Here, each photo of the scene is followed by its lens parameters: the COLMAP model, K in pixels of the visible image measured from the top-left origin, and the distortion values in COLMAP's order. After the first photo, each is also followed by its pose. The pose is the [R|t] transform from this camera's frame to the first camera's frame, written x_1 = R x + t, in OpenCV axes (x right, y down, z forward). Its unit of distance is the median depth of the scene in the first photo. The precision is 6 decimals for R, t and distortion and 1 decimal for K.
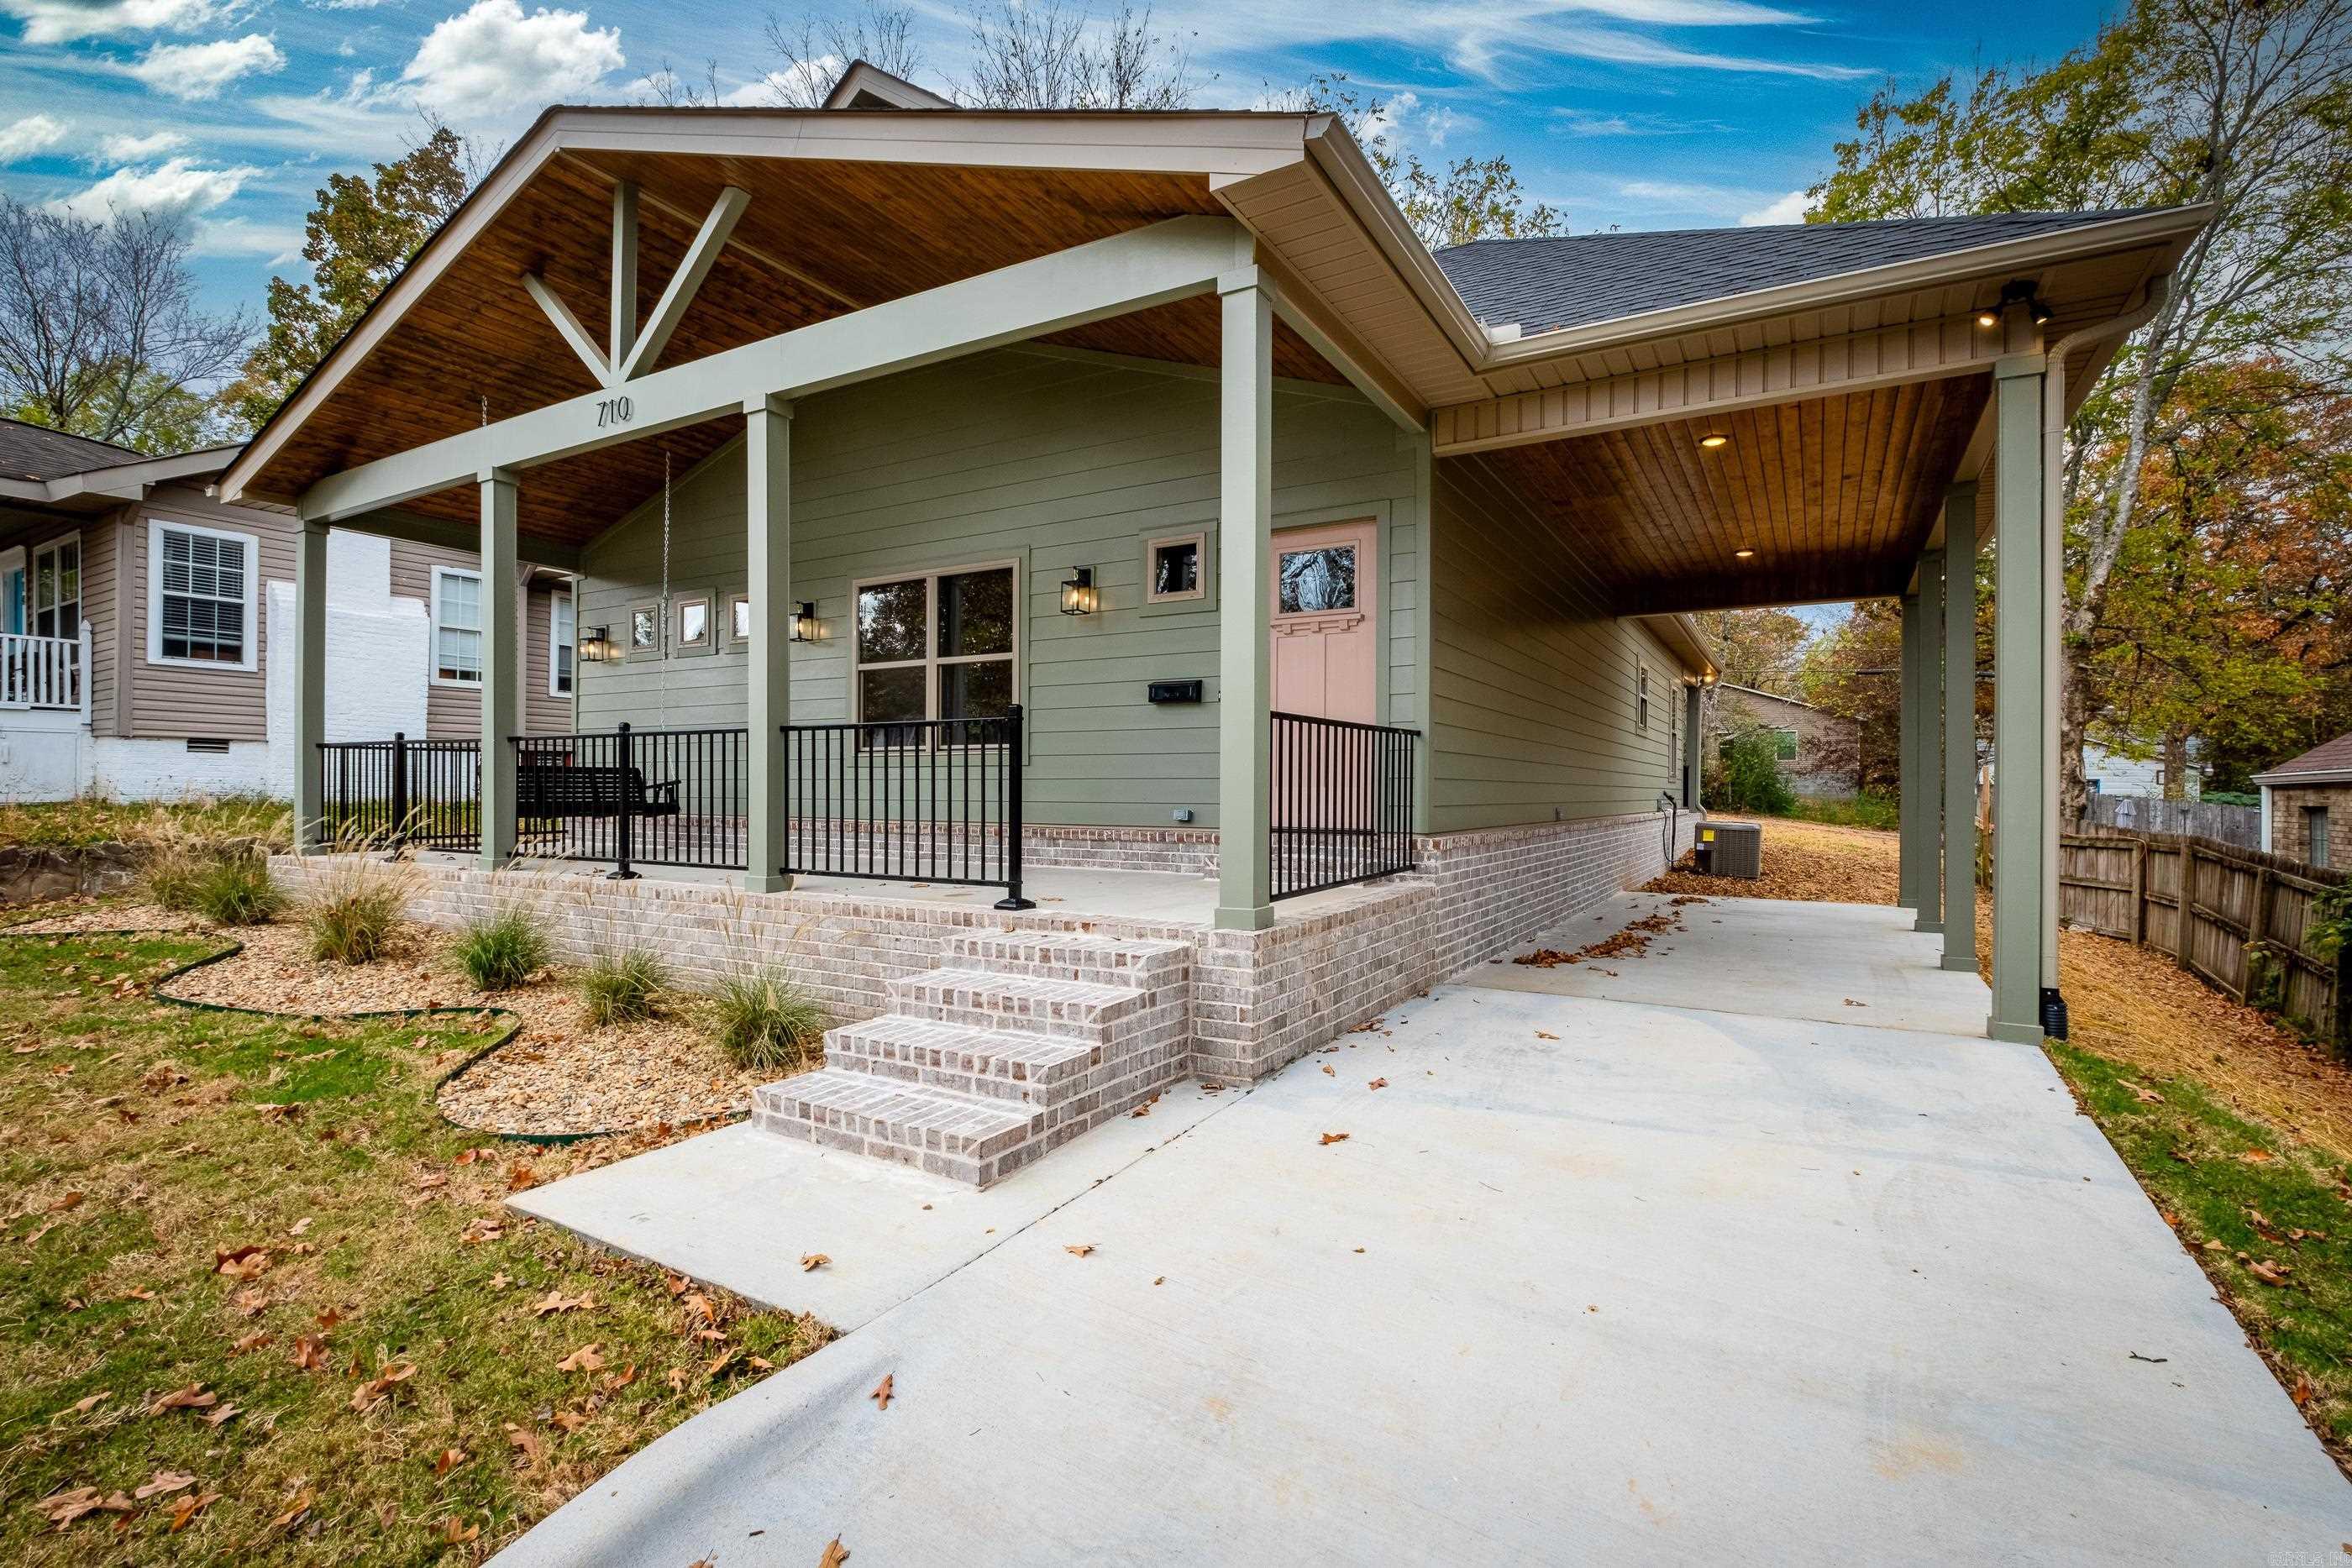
lens RADIAL K [[1083.5, 0, 1185.3], [0, 1083.5, 792.1], [0, 0, 1]] dist [0.005738, 0.000511]
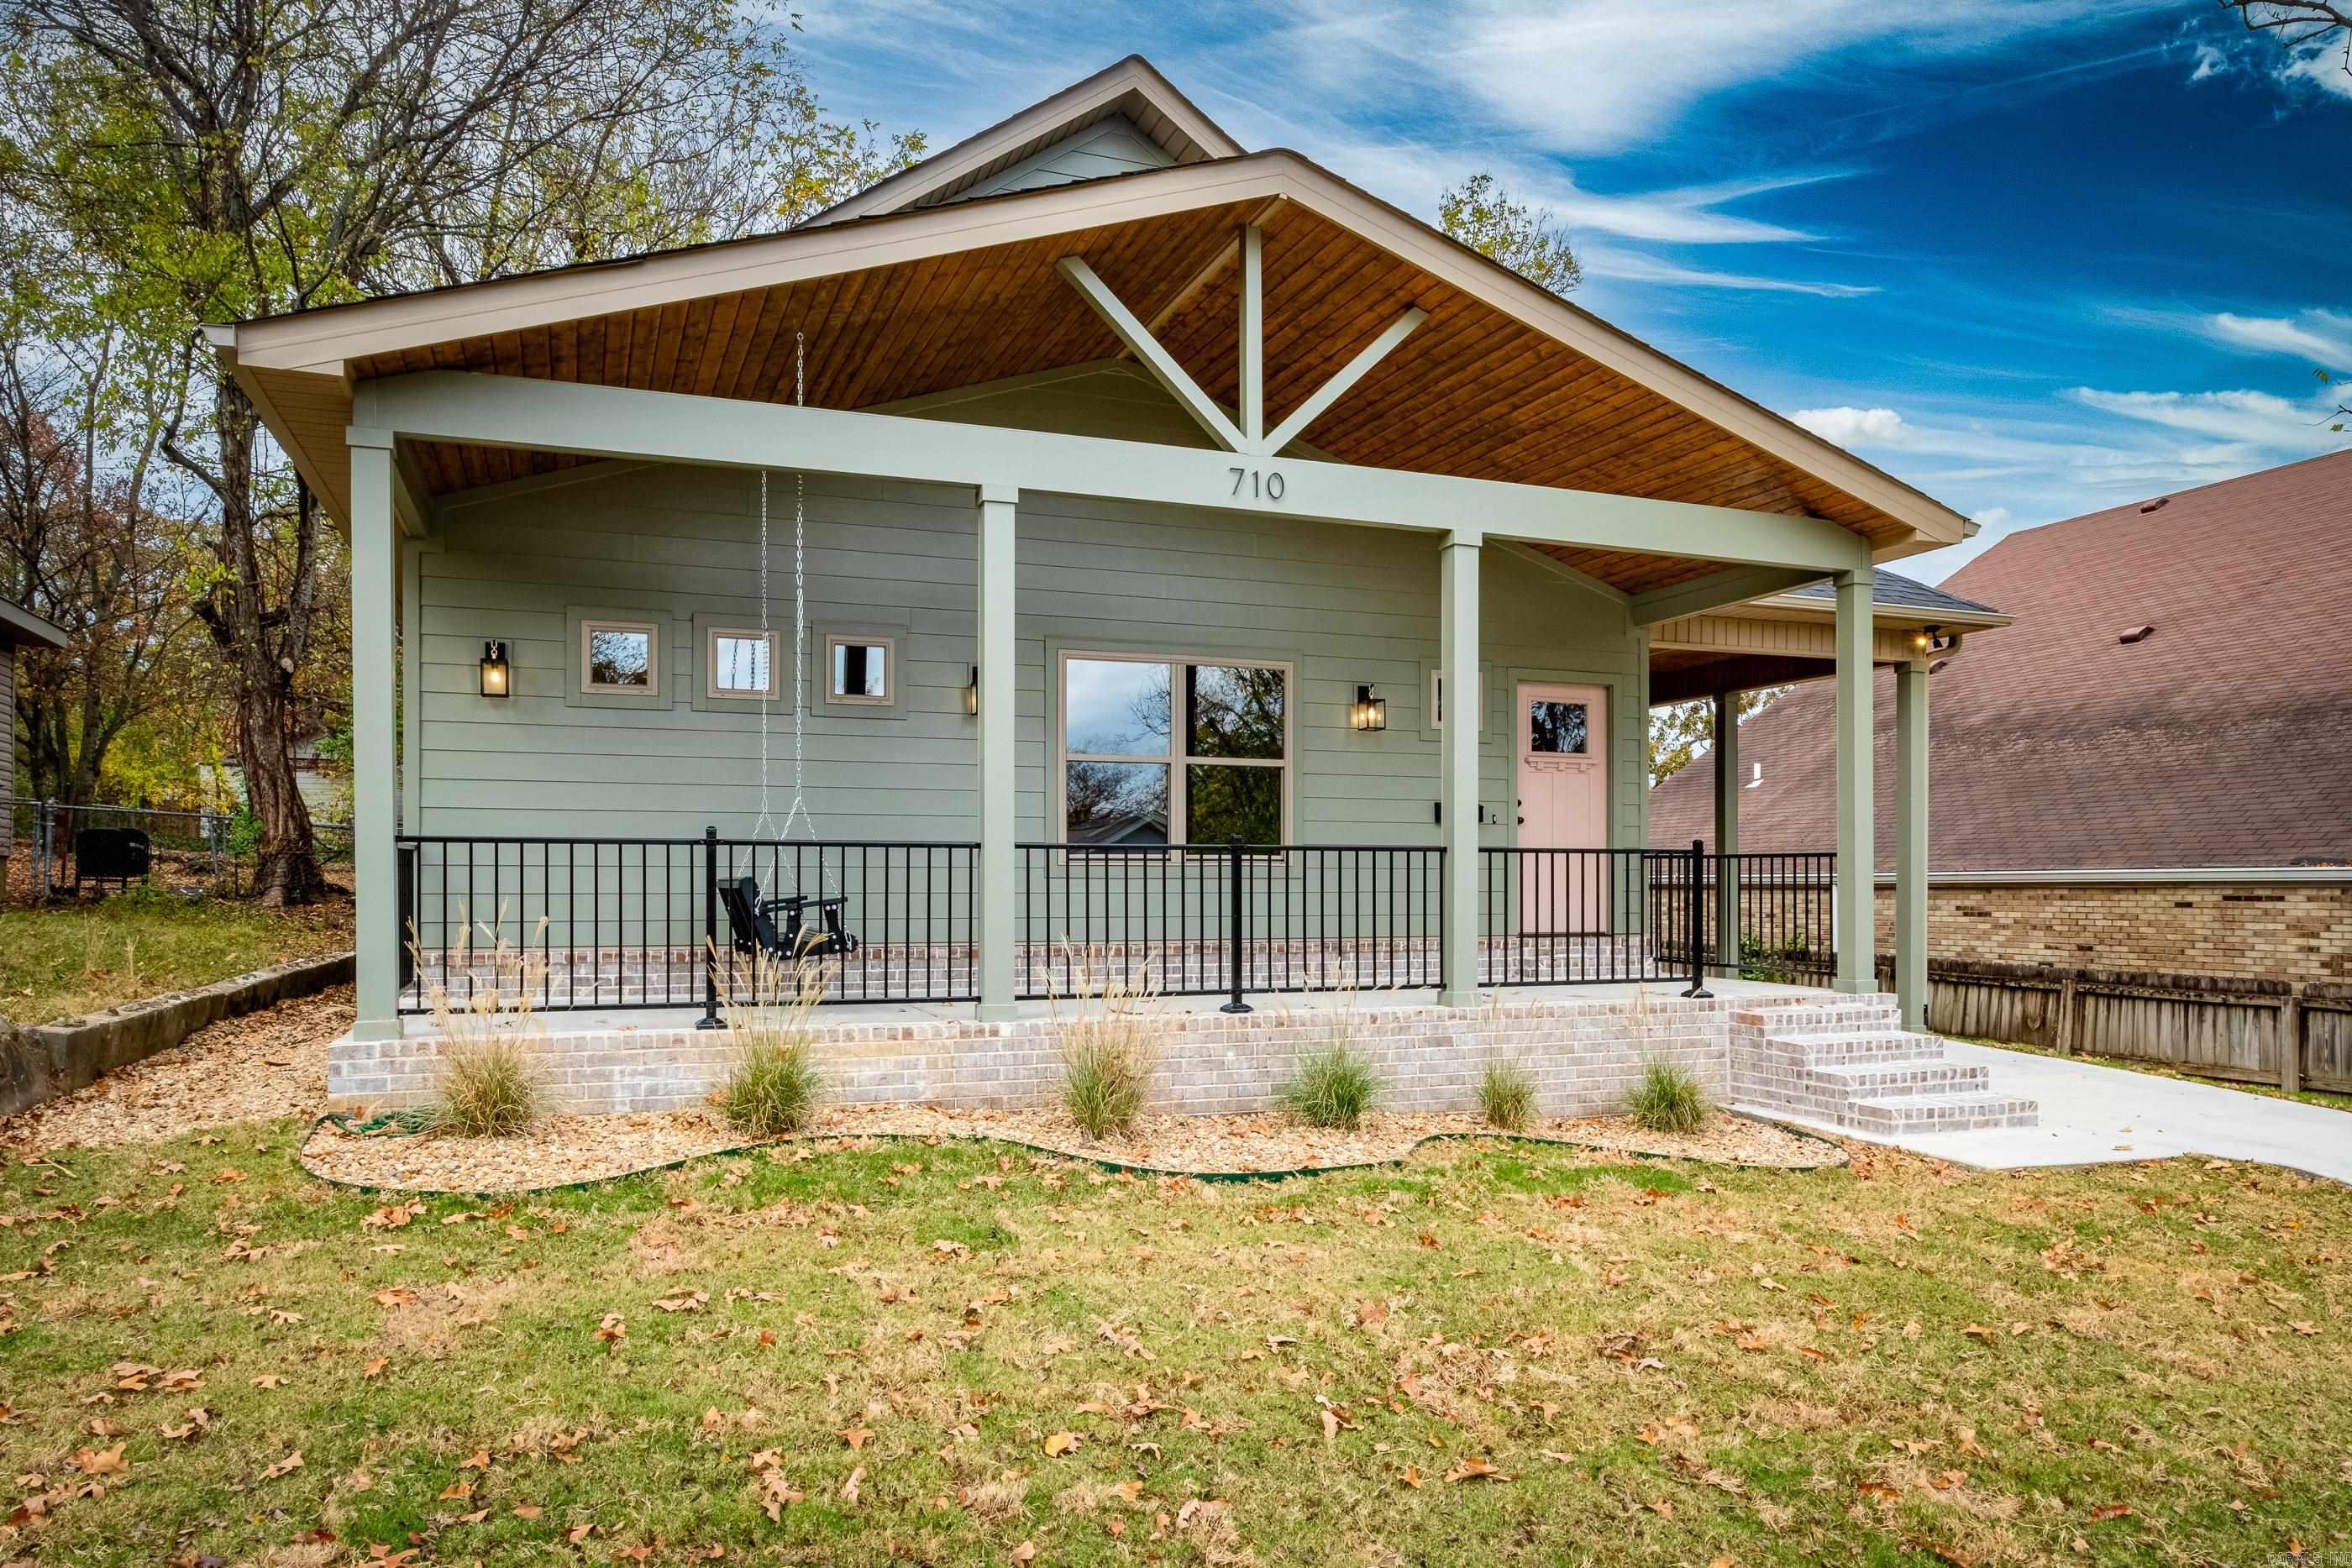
lens RADIAL K [[1583.5, 0, 1190.4], [0, 1583.5, 907.0], [0, 0, 1]] dist [0.004021, 0.003679]
pose [[0.618486, -0.015269, 0.785648, -1.040471], [0.006108, 0.999874, 0.014624, -0.016274], [-0.785772, -0.004246, 0.618501, 0.158485]]
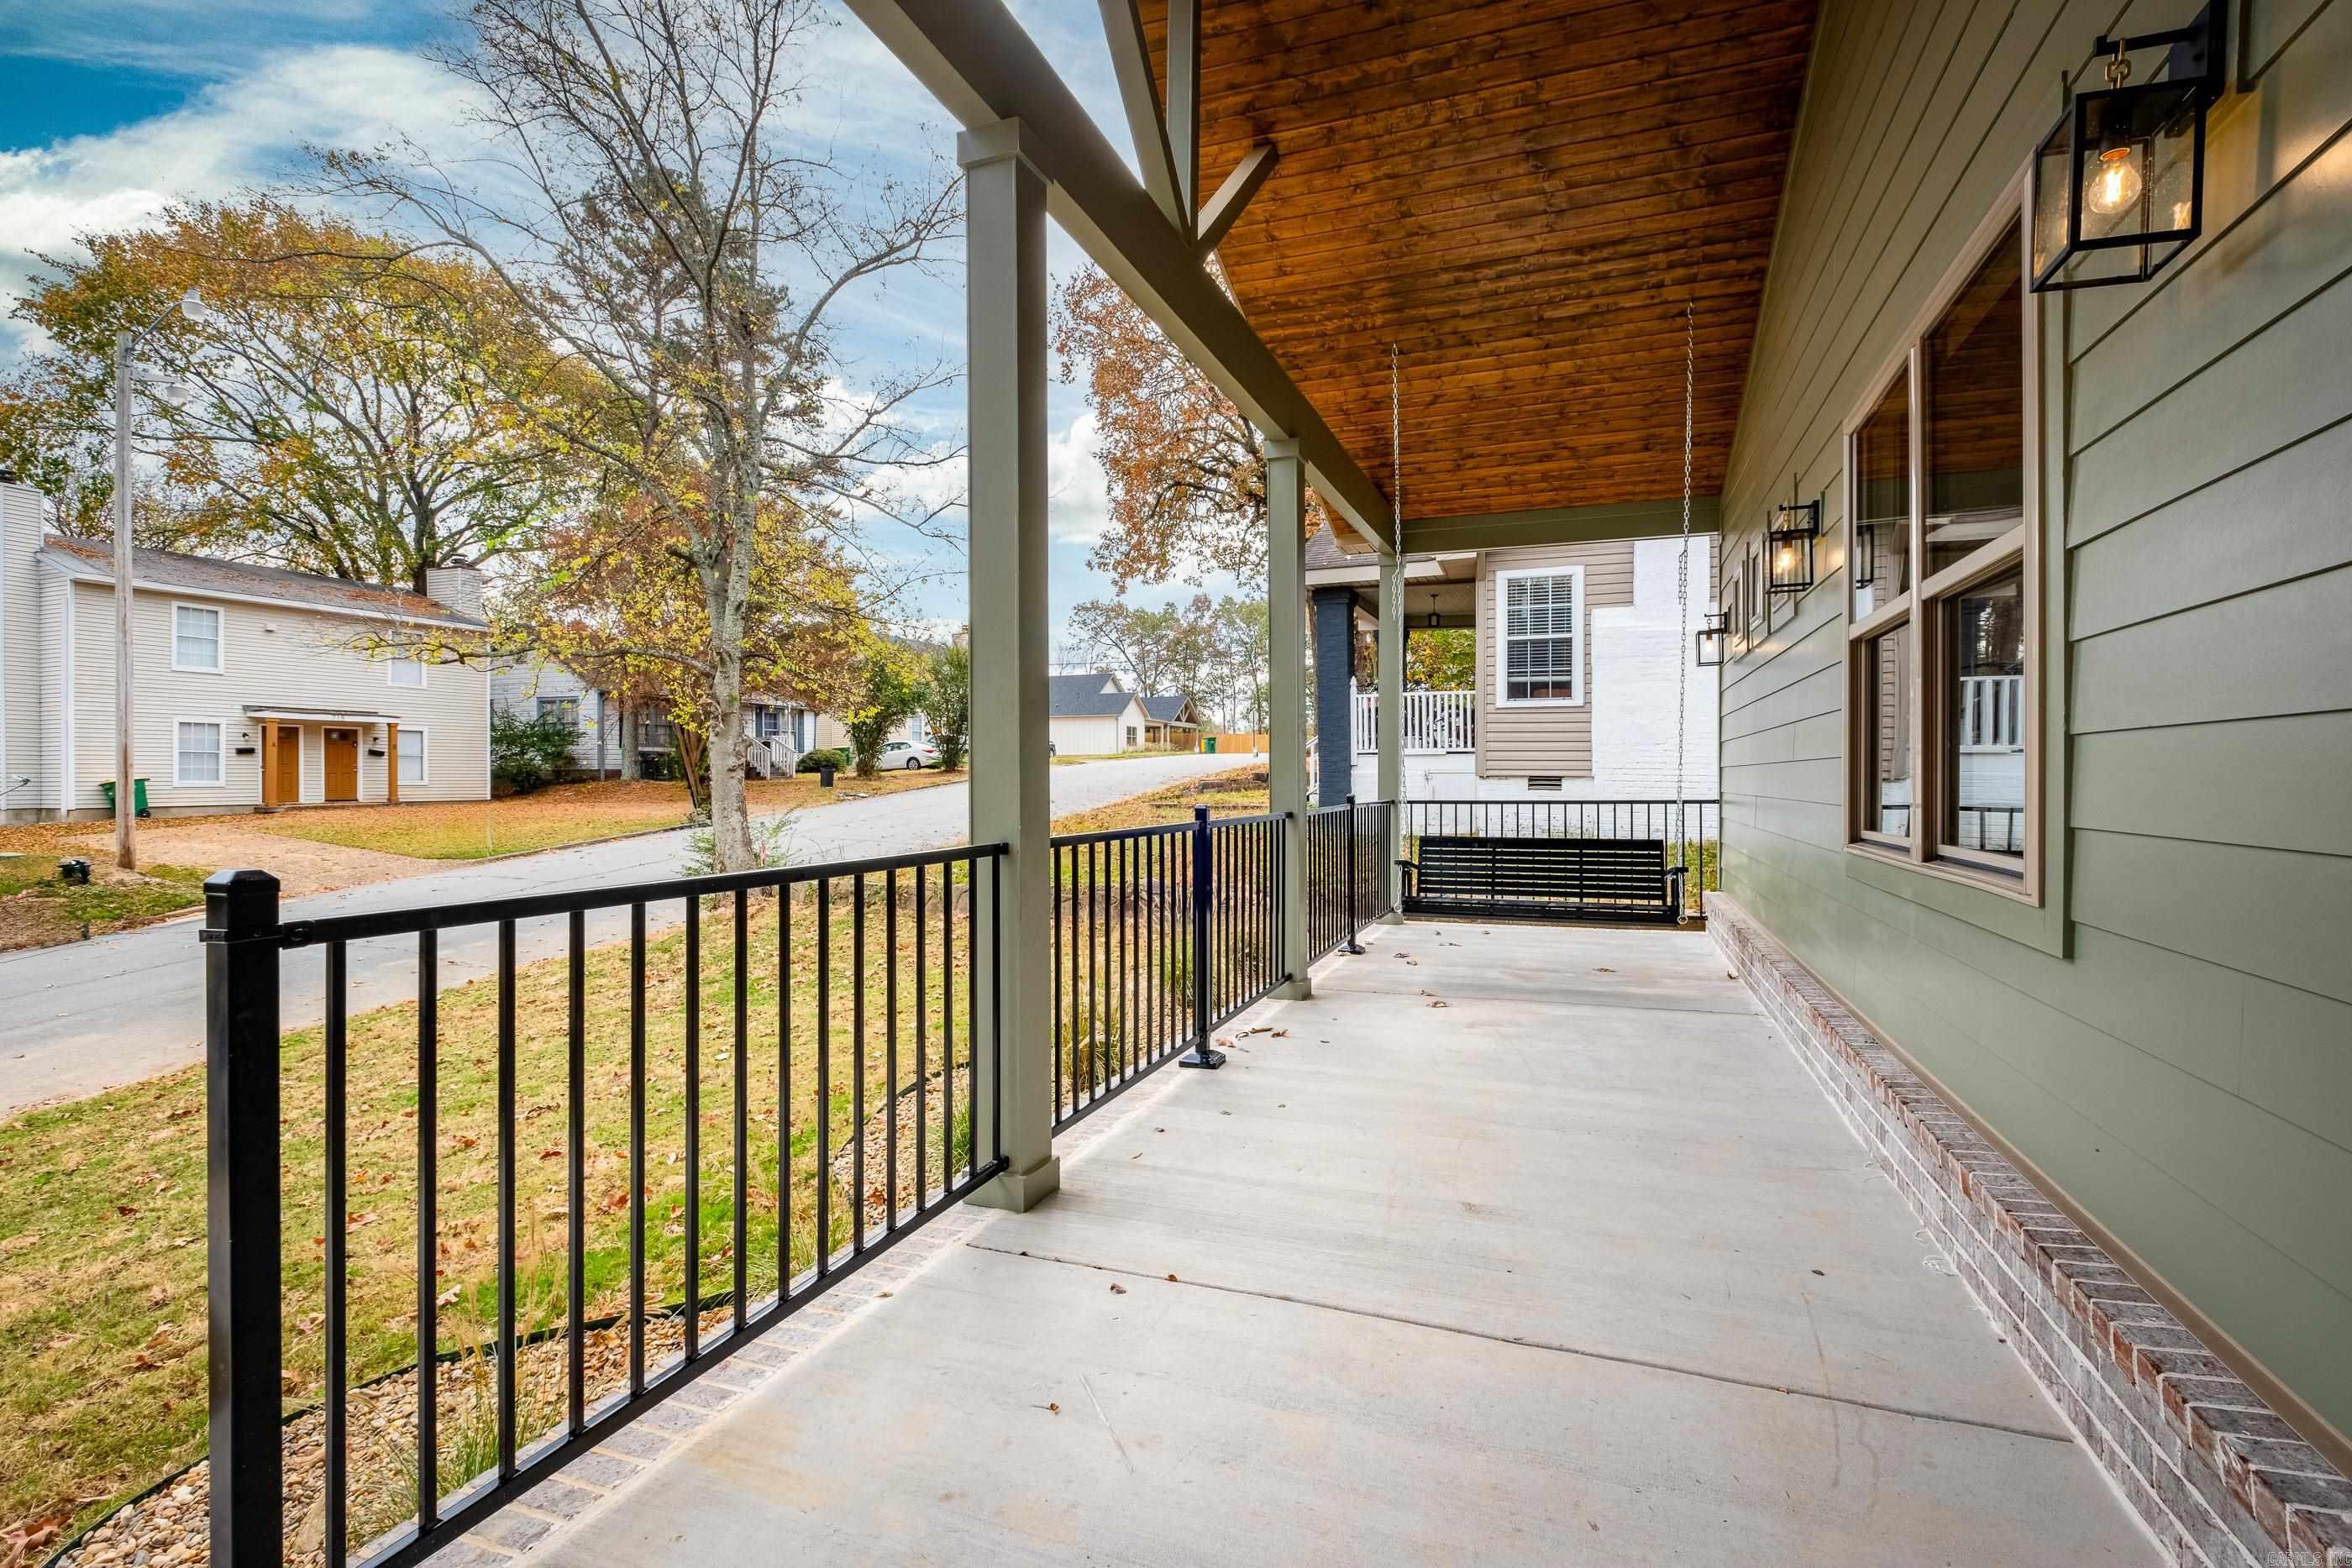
lens RADIAL K [[1104.1, 0, 1180.4], [0, 1104.1, 779.2], [0, 0, 1]] dist [0.001092, 0.000099]
pose [[0.170151, -0.002368, -0.985415, 0.066580], [-0.002051, 0.999994, -0.002757, -0.050458], [0.985416, 0.002490, 0.170145, 0.582054]]
